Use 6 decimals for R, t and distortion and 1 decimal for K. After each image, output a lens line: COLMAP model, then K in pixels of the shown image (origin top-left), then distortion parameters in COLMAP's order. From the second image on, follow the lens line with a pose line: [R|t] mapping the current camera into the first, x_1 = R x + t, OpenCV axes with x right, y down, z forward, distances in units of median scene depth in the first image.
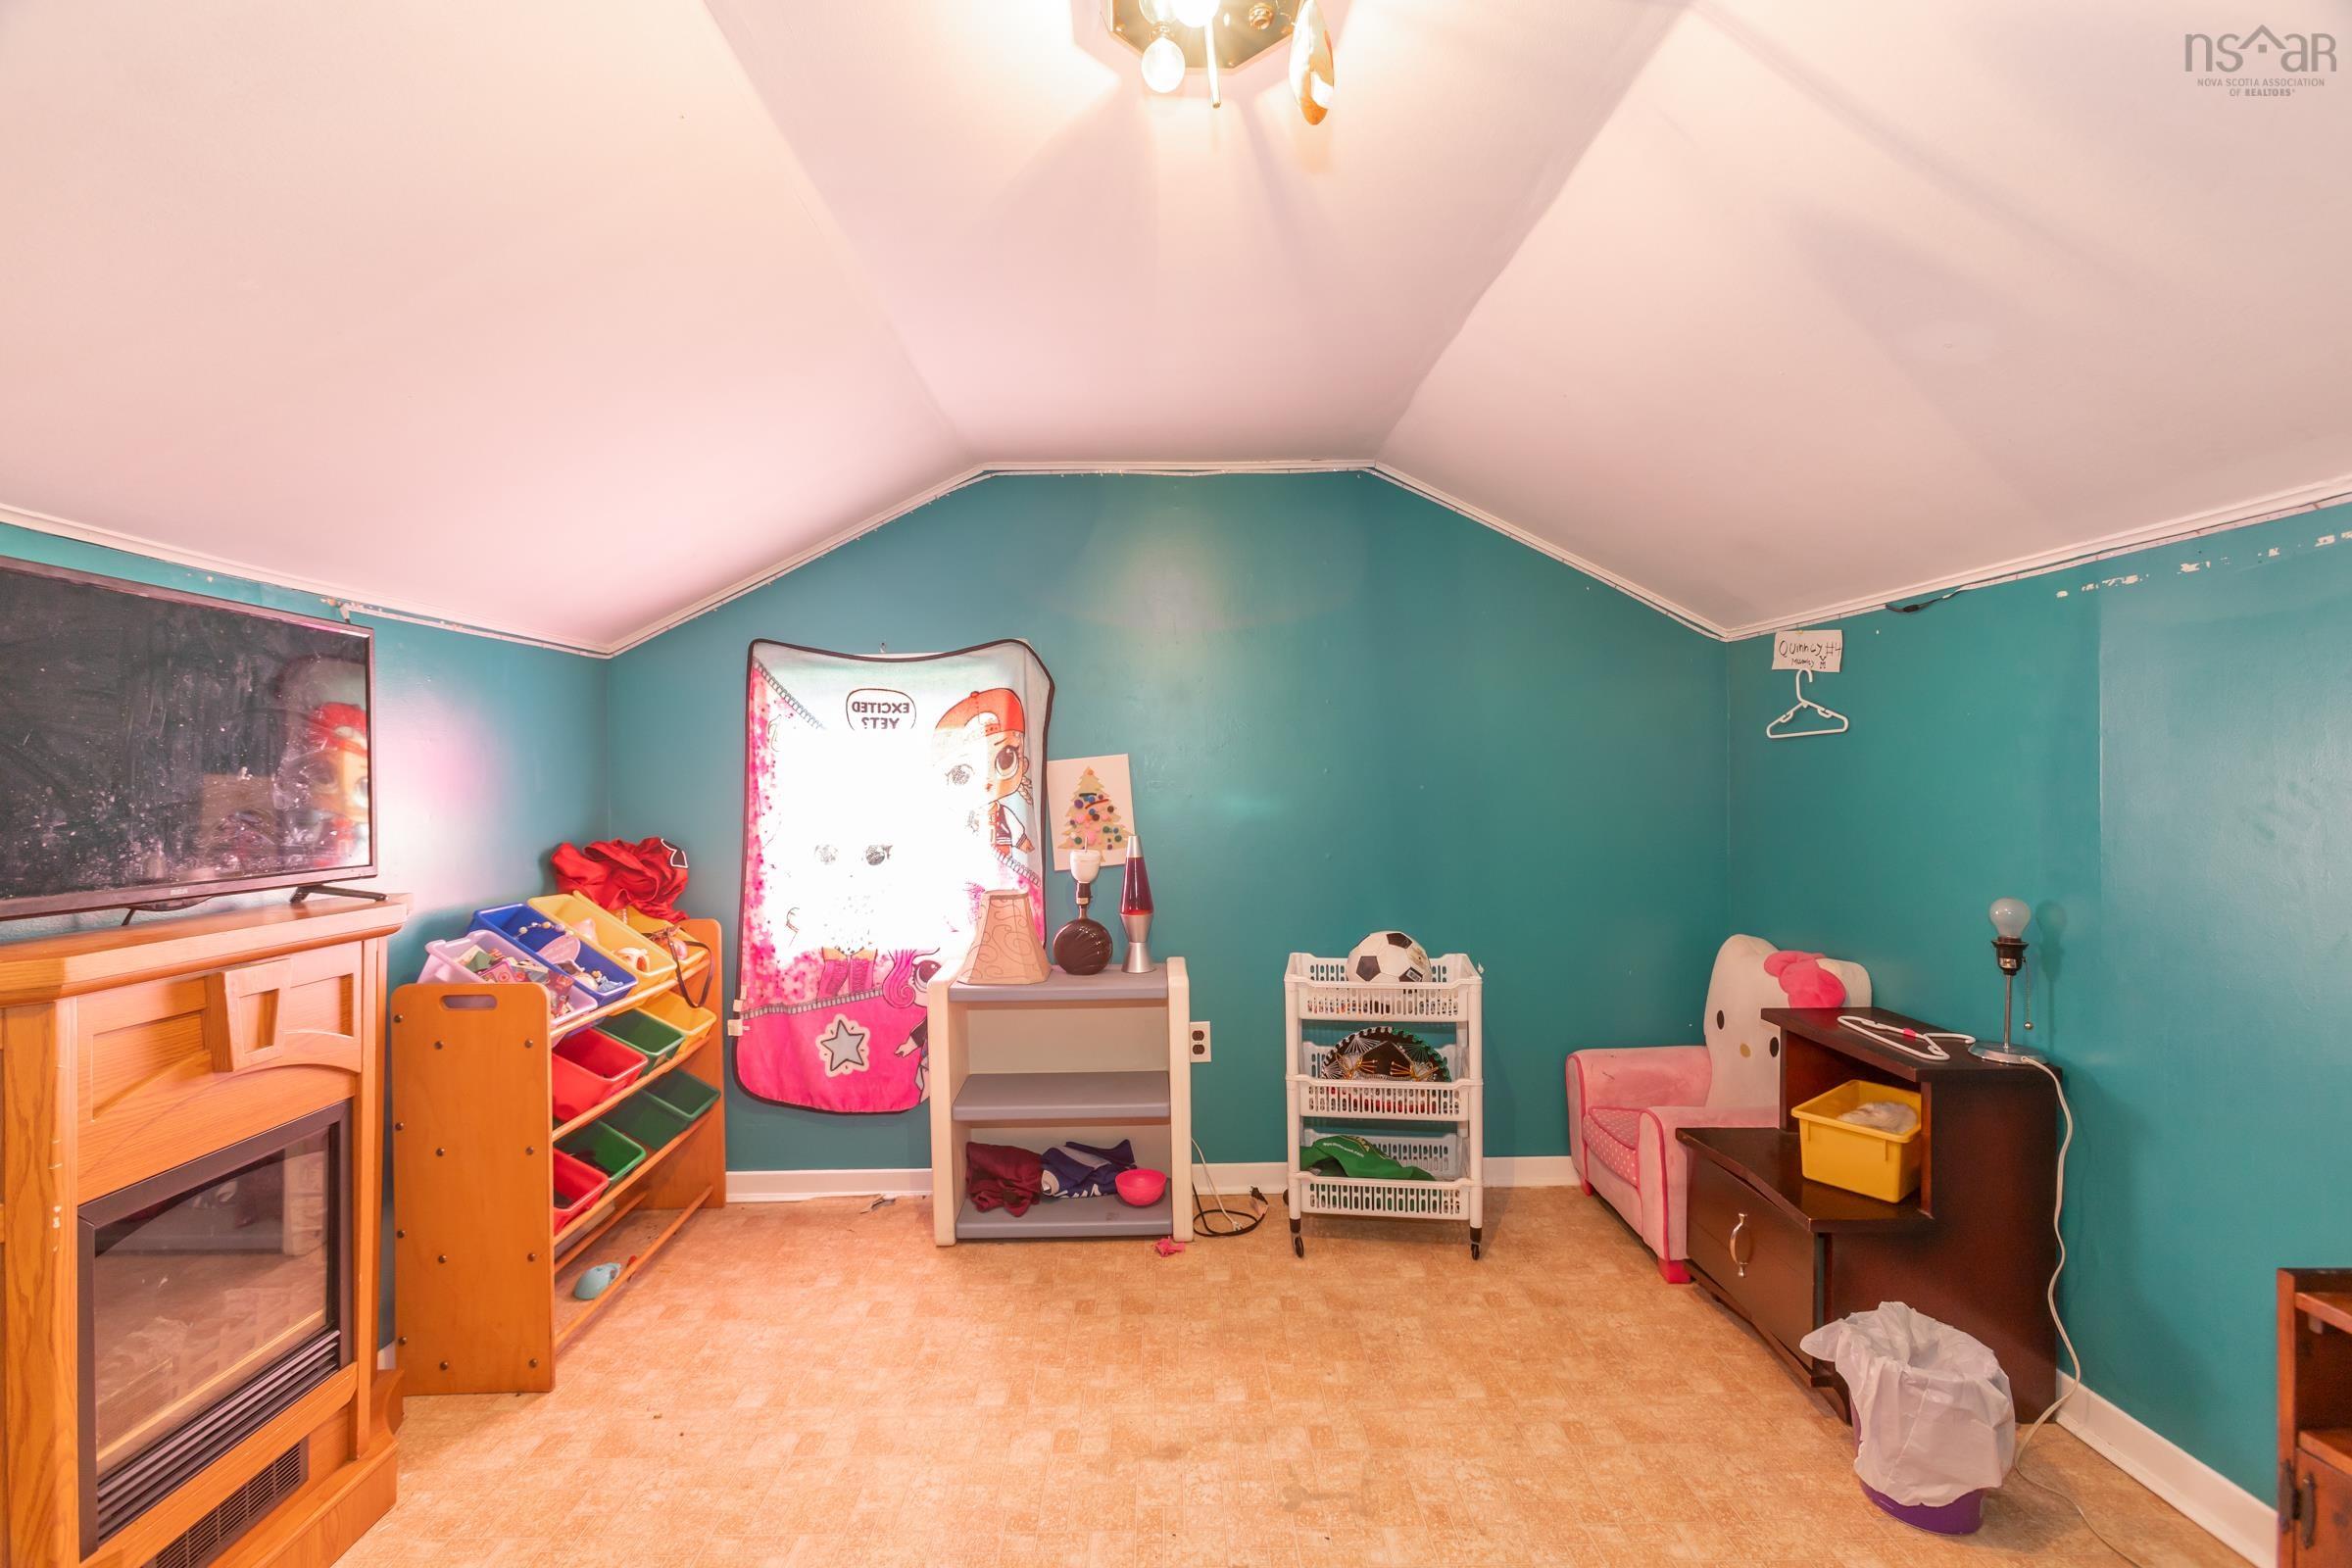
lens RADIAL K [[1047.7, 0, 1176.0], [0, 1047.7, 784.0], [0, 0, 1]] dist [-0.020549, 0.012442]
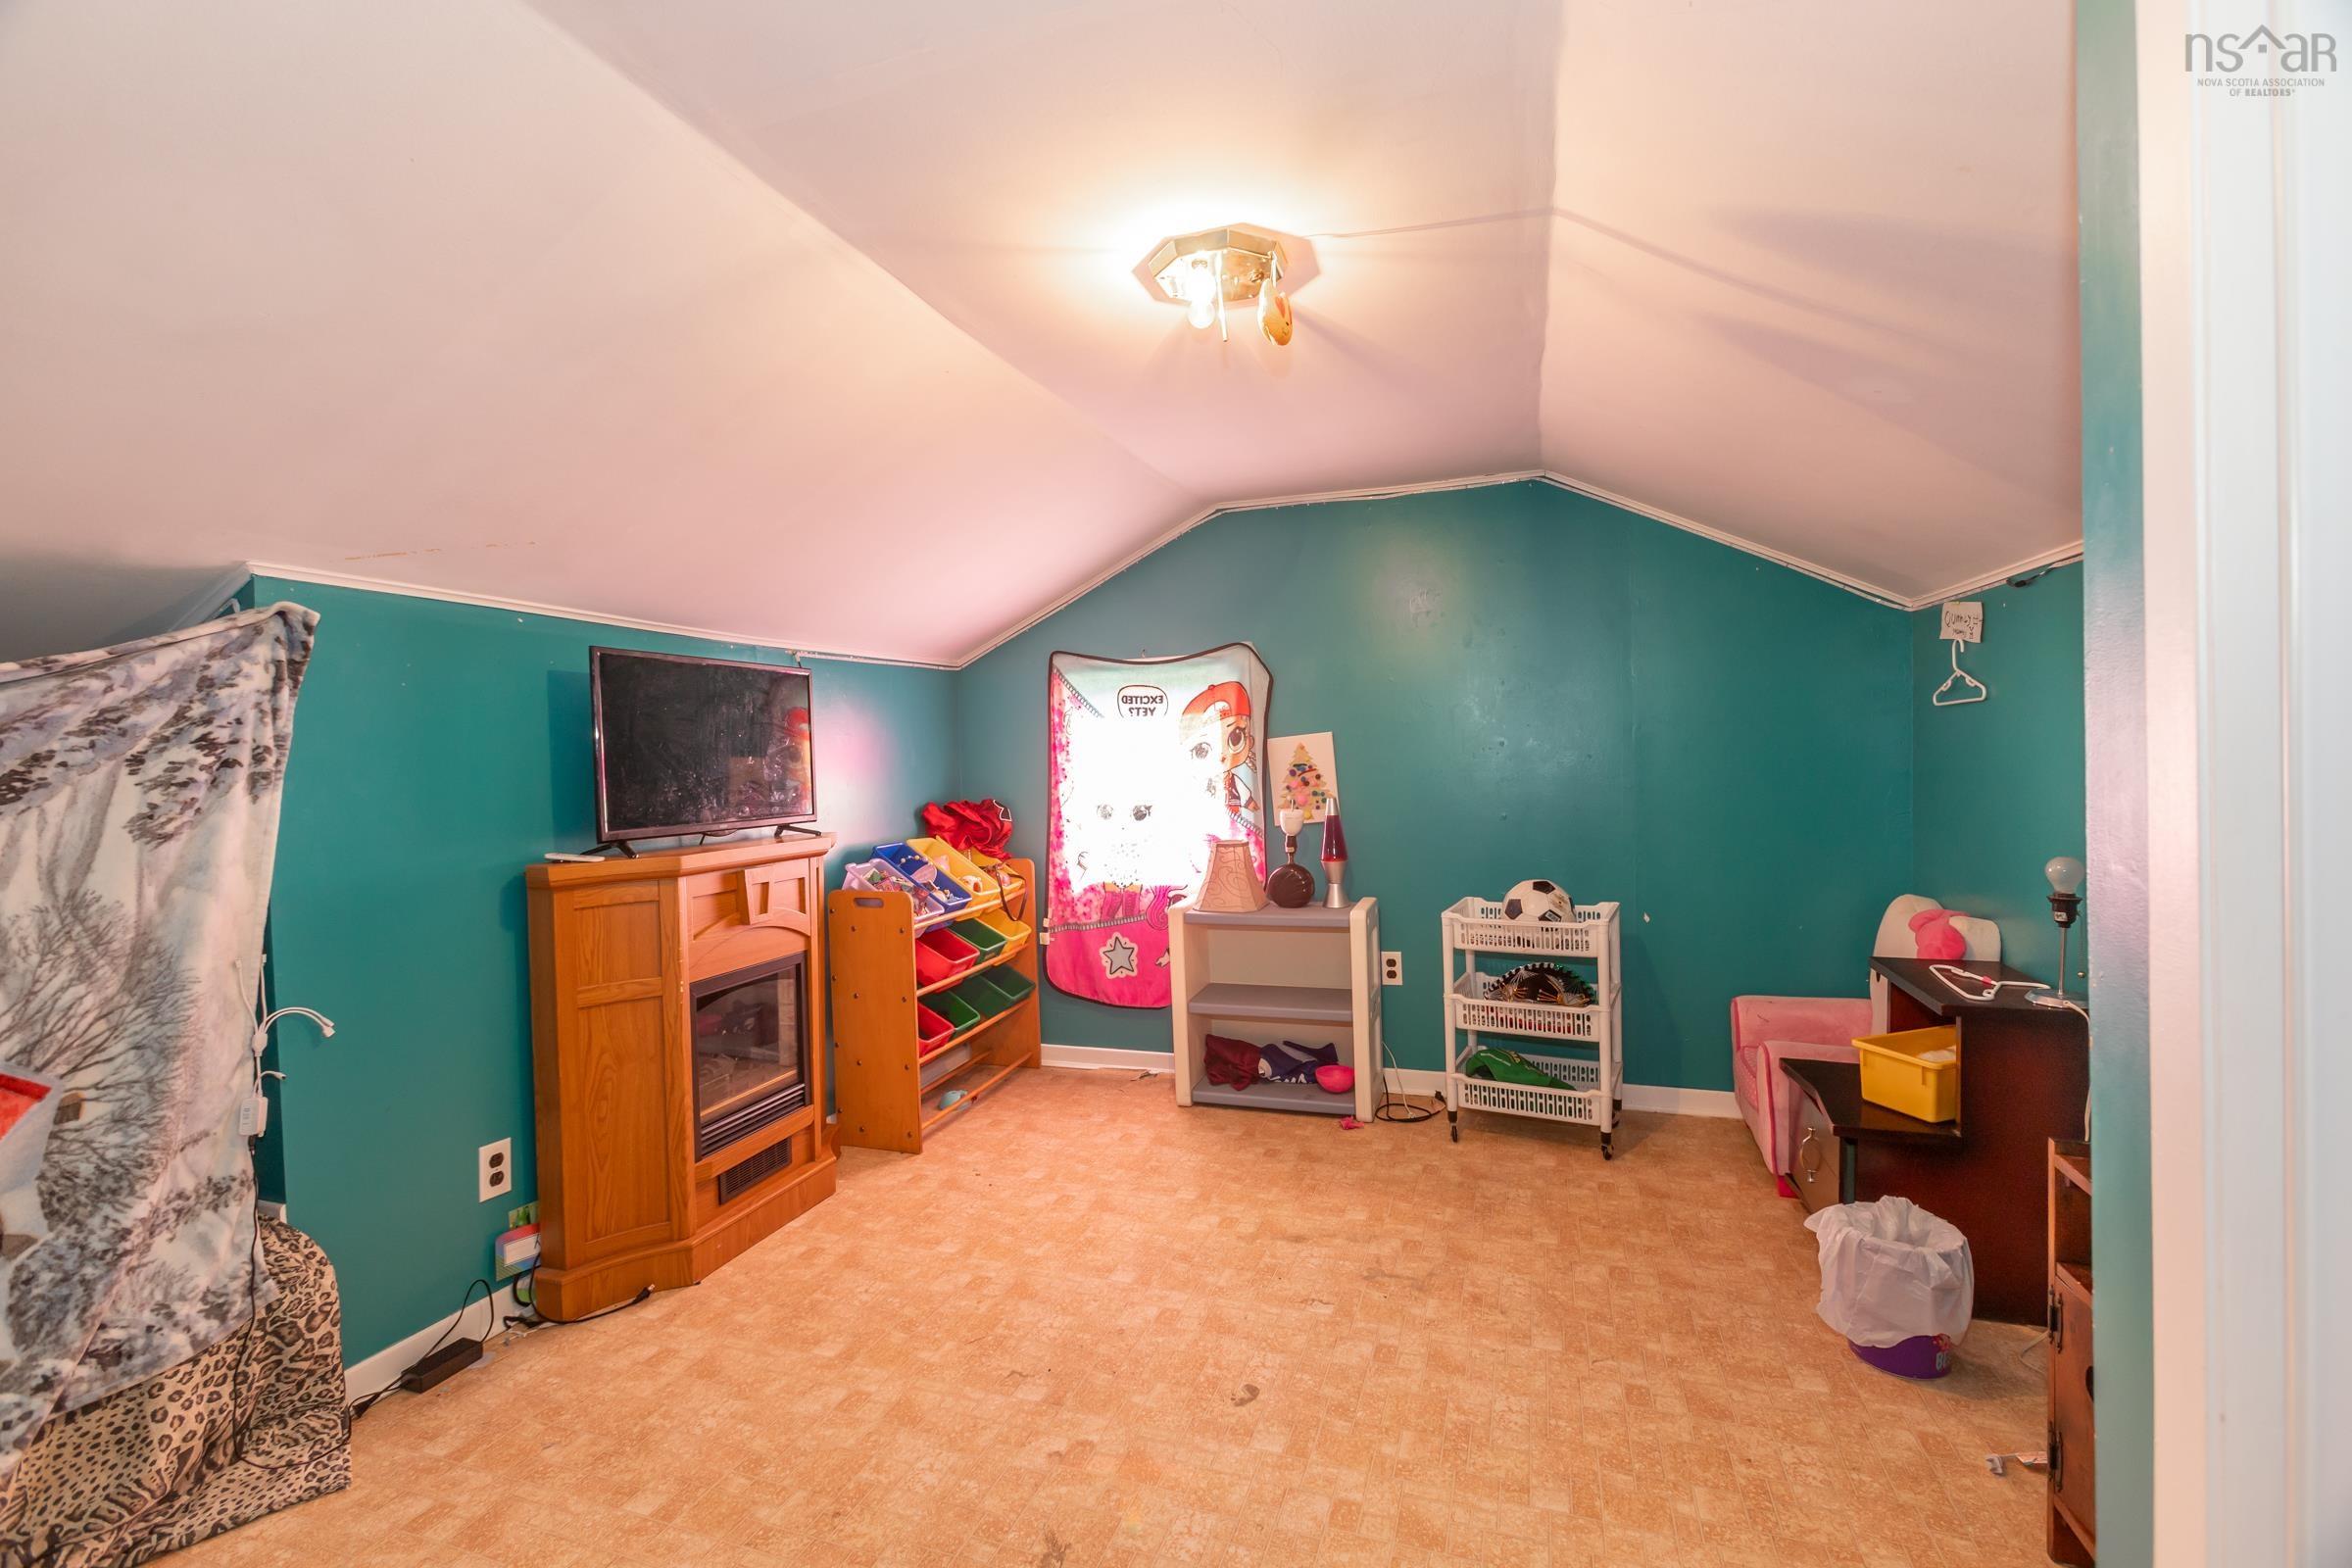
lens RADIAL K [[1043.1, 0, 1166.8], [0, 1043.1, 790.3], [0, 0, 1]] dist [-0.029270, 0.020037]
pose [[0.939515, -0.000151, -0.342509, 0.224954], [0.013351, 0.999256, 0.036182, -0.008171], [0.342249, -0.038567, 0.938818, -0.251337]]
